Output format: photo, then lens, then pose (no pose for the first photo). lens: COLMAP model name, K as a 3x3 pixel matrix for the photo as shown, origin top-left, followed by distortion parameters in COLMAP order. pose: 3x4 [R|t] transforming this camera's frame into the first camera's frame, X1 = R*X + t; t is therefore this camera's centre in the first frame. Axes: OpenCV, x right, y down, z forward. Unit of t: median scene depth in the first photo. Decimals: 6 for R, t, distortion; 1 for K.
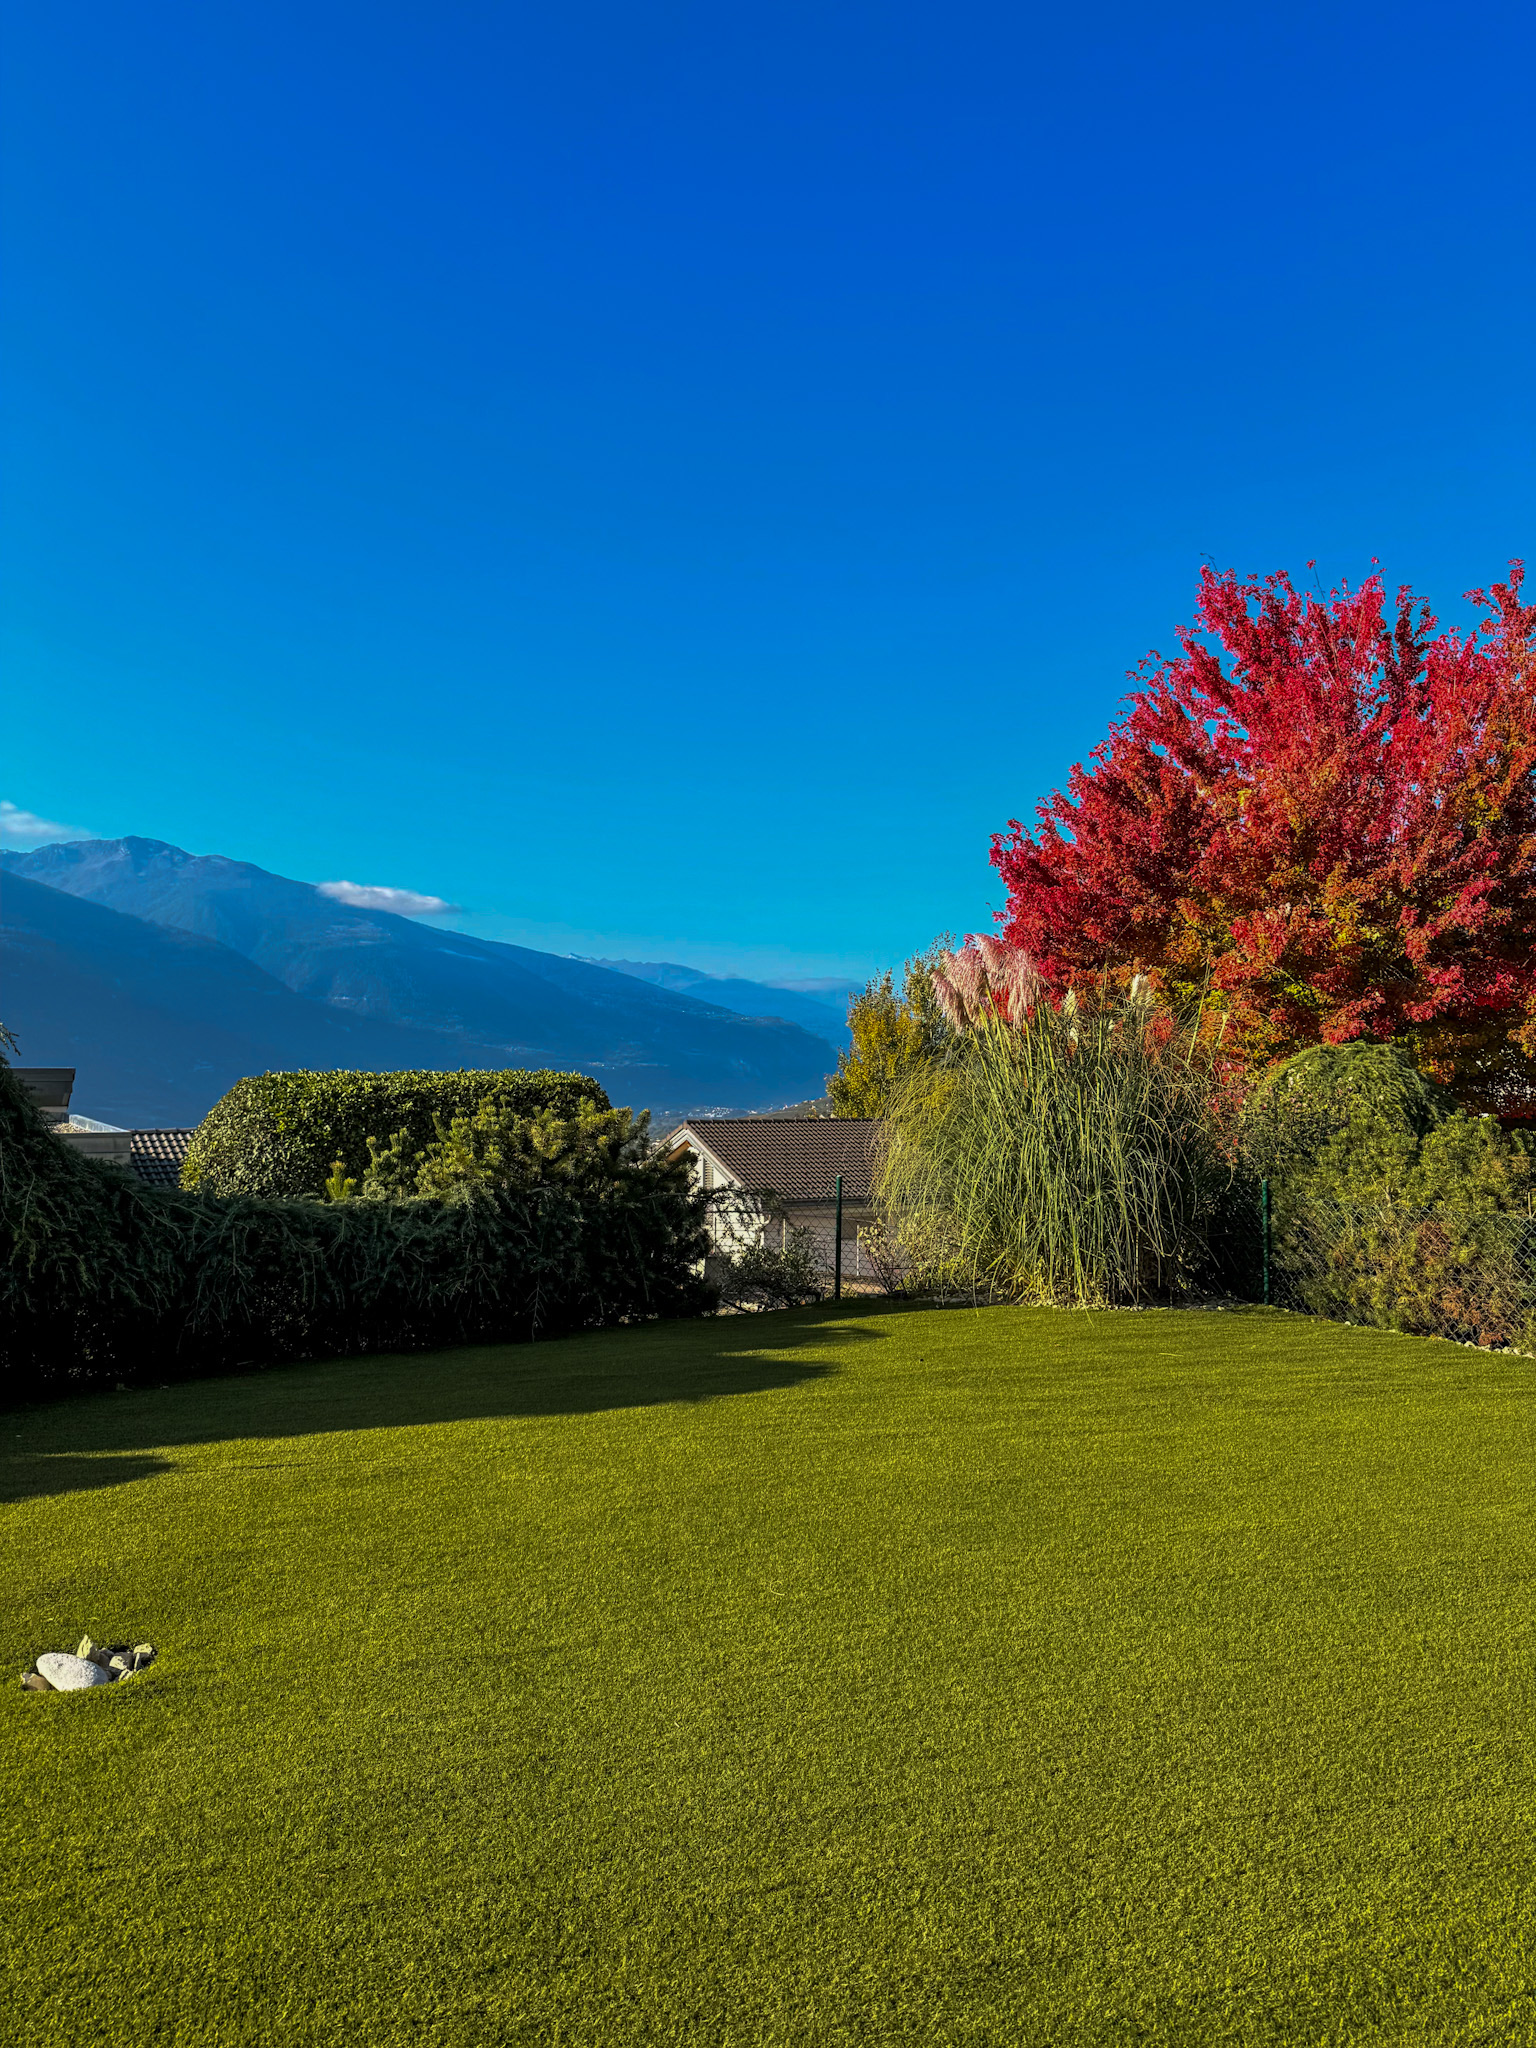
lens RADIAL K [[1427.9, 0, 747.8], [0, 1427.9, 1031.4], [0, 0, 1]] dist [0.046317, -0.054968]
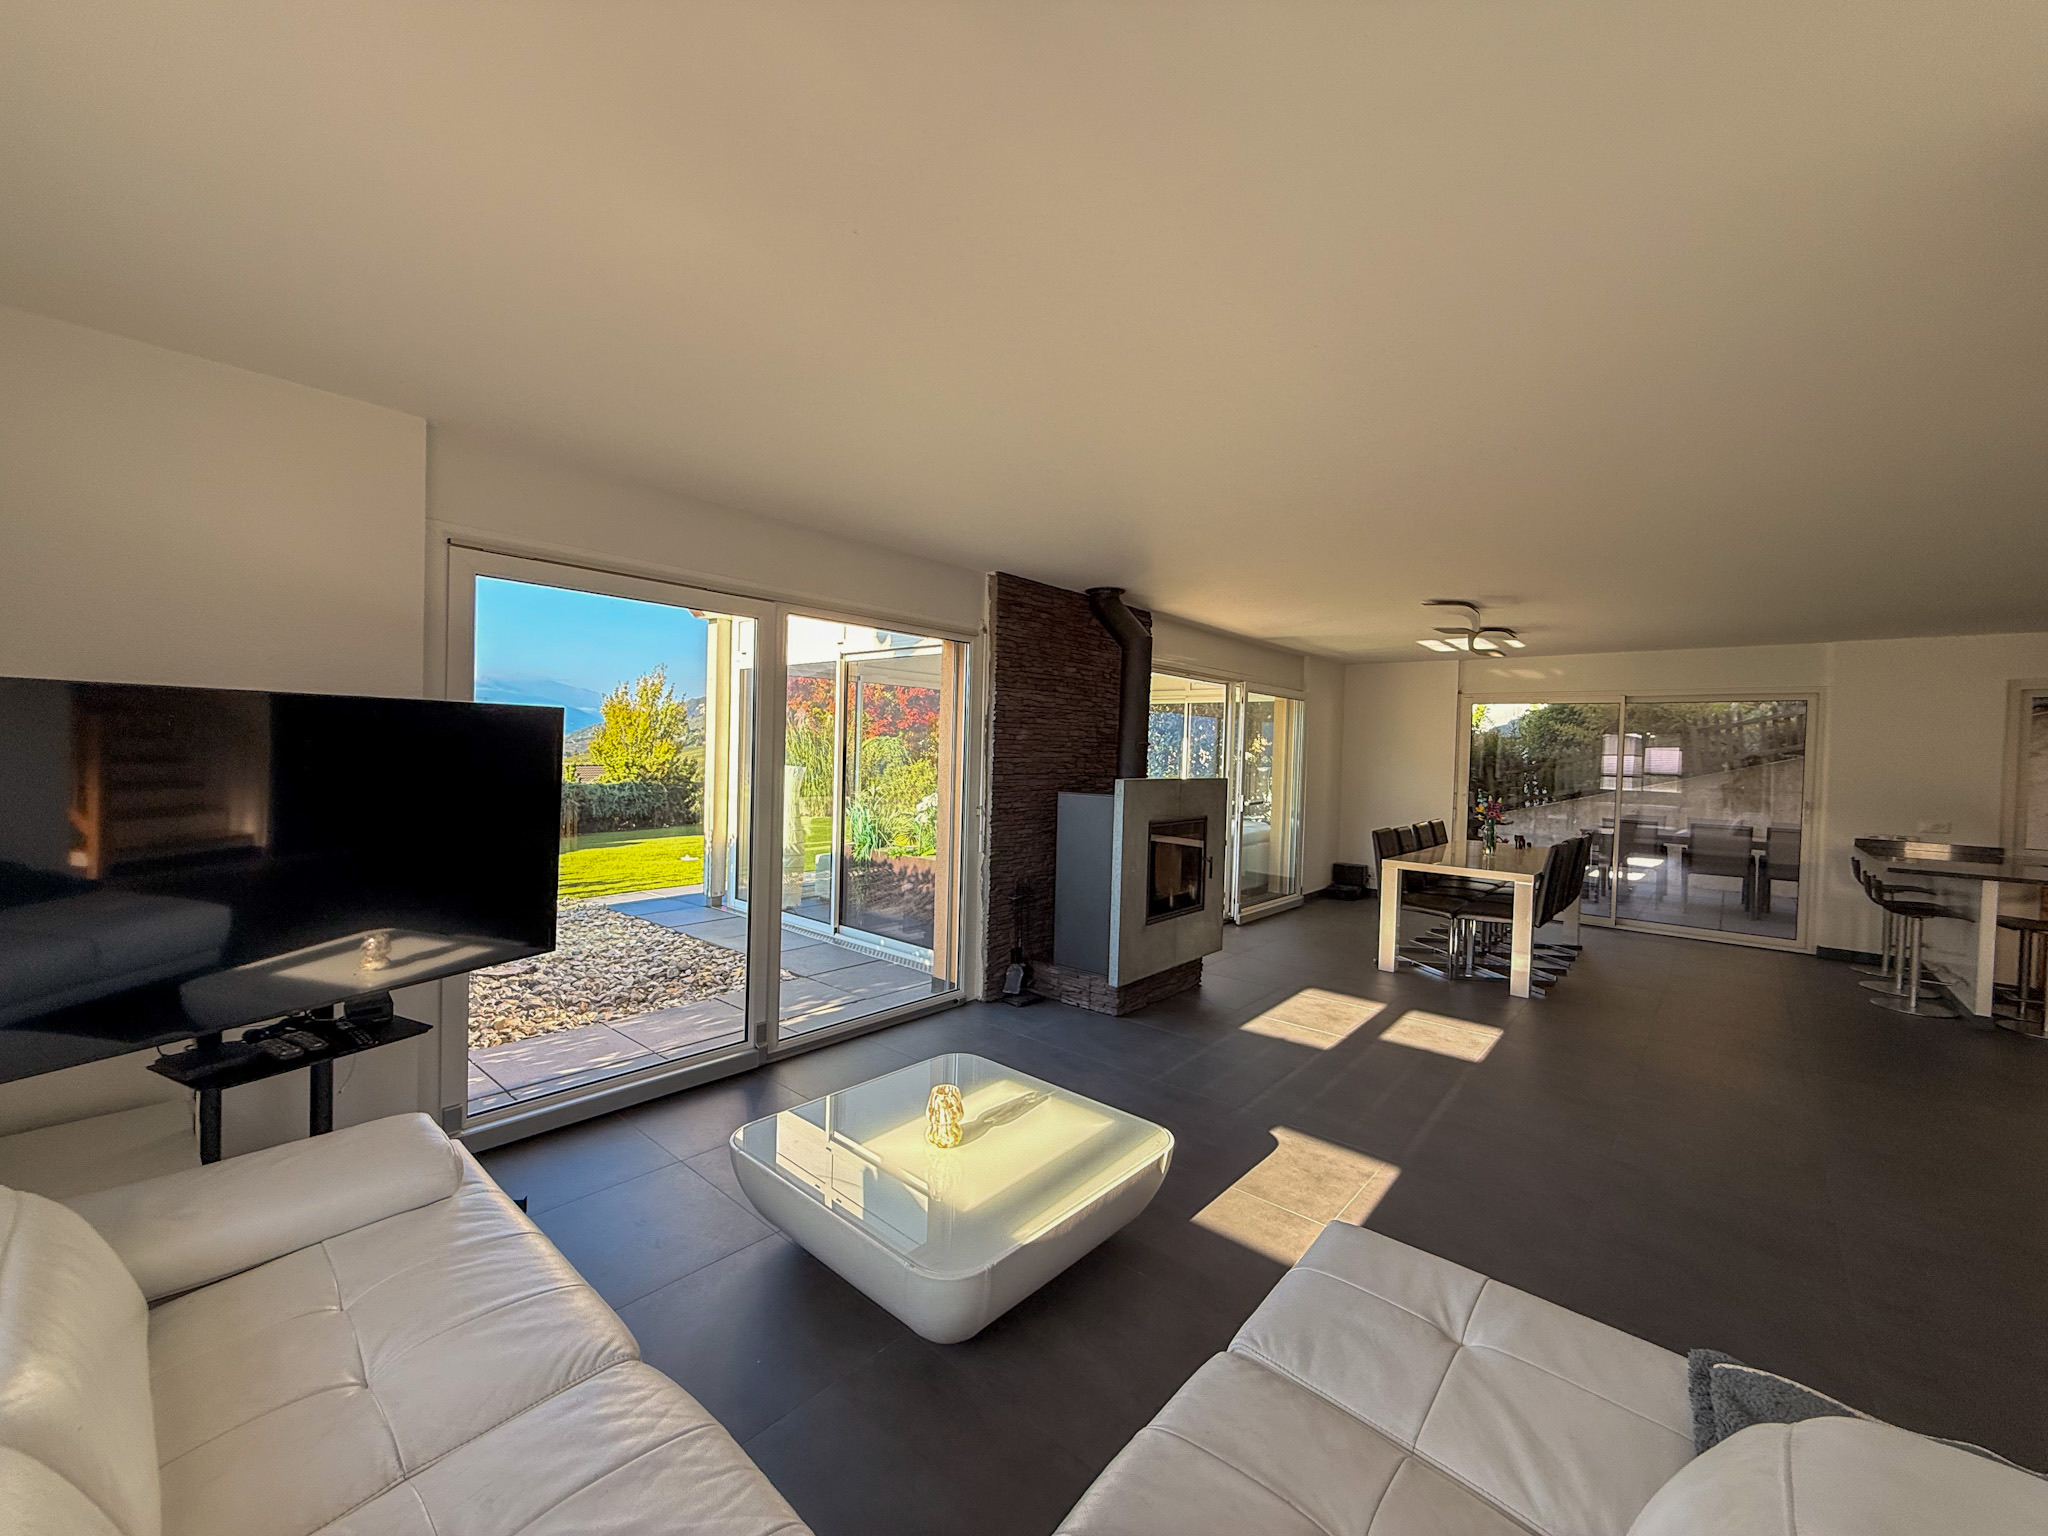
lens RADIAL K [[815.8, 0, 1017.8], [0, 815.8, 765.0], [0, 0, 1]] dist [0.001091, -0.000474]
pose [[0.825890, 0.007118, 0.563787, -0.225656], [-0.039185, 0.998227, 0.044800, -0.015213], [-0.562469, -0.059092, 0.824704, -0.405801]]
